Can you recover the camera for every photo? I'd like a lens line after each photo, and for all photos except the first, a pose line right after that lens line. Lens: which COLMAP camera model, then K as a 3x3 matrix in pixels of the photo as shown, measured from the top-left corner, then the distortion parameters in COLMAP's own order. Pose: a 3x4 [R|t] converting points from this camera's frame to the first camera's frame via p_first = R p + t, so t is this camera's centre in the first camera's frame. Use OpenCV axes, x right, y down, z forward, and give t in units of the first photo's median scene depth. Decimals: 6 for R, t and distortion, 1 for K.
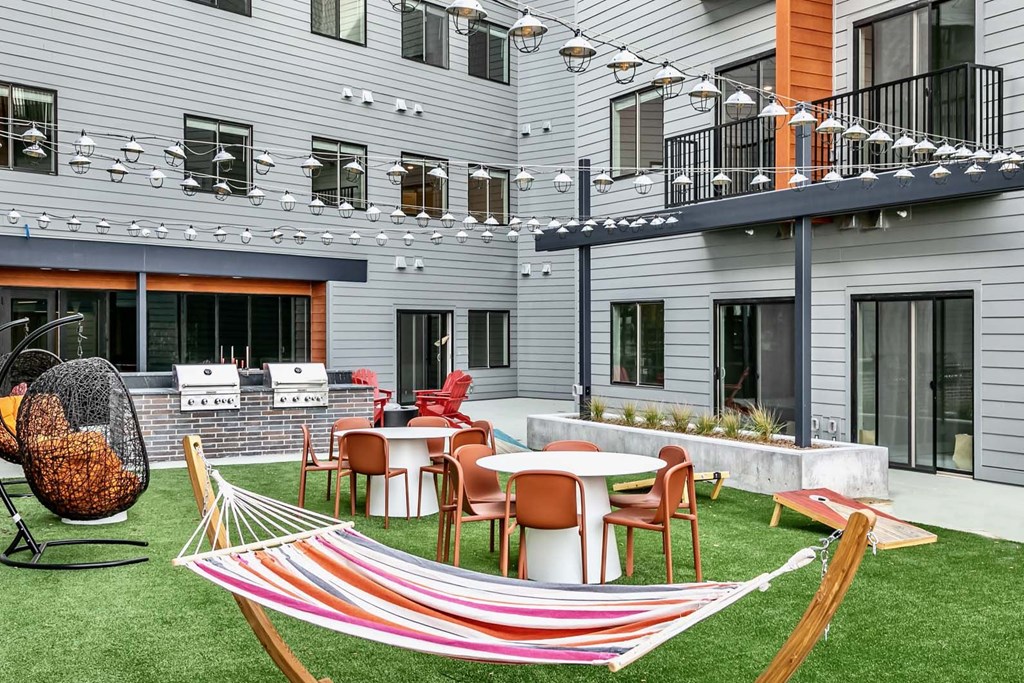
lens RADIAL K [[779.2, 0, 517.1], [0, 779.2, 342.4], [0, 0, 1]] dist [0.042174, -0.000507]
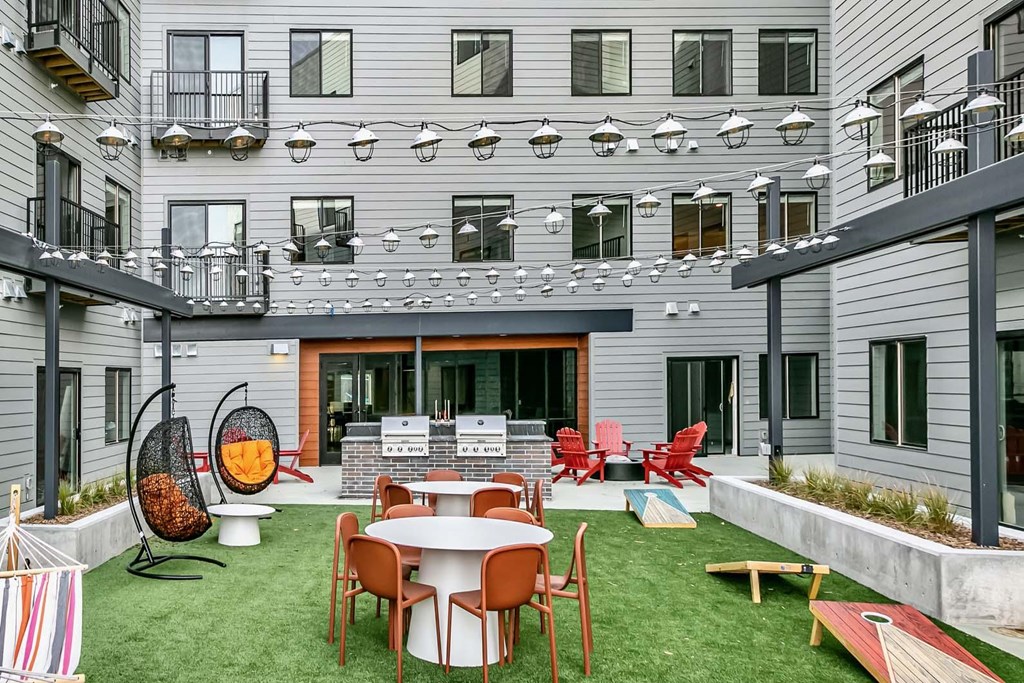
lens RADIAL K [[779.2, 0, 515.1], [0, 779.2, 375.1], [0, 0, 1]] dist [0.042174, -0.000507]
pose [[0.812417, -0.021934, -0.582664, 0.308716], [0.014664, 0.999745, -0.017188, -0.007930], [0.582892, 0.005420, 0.812532, 0.128952]]
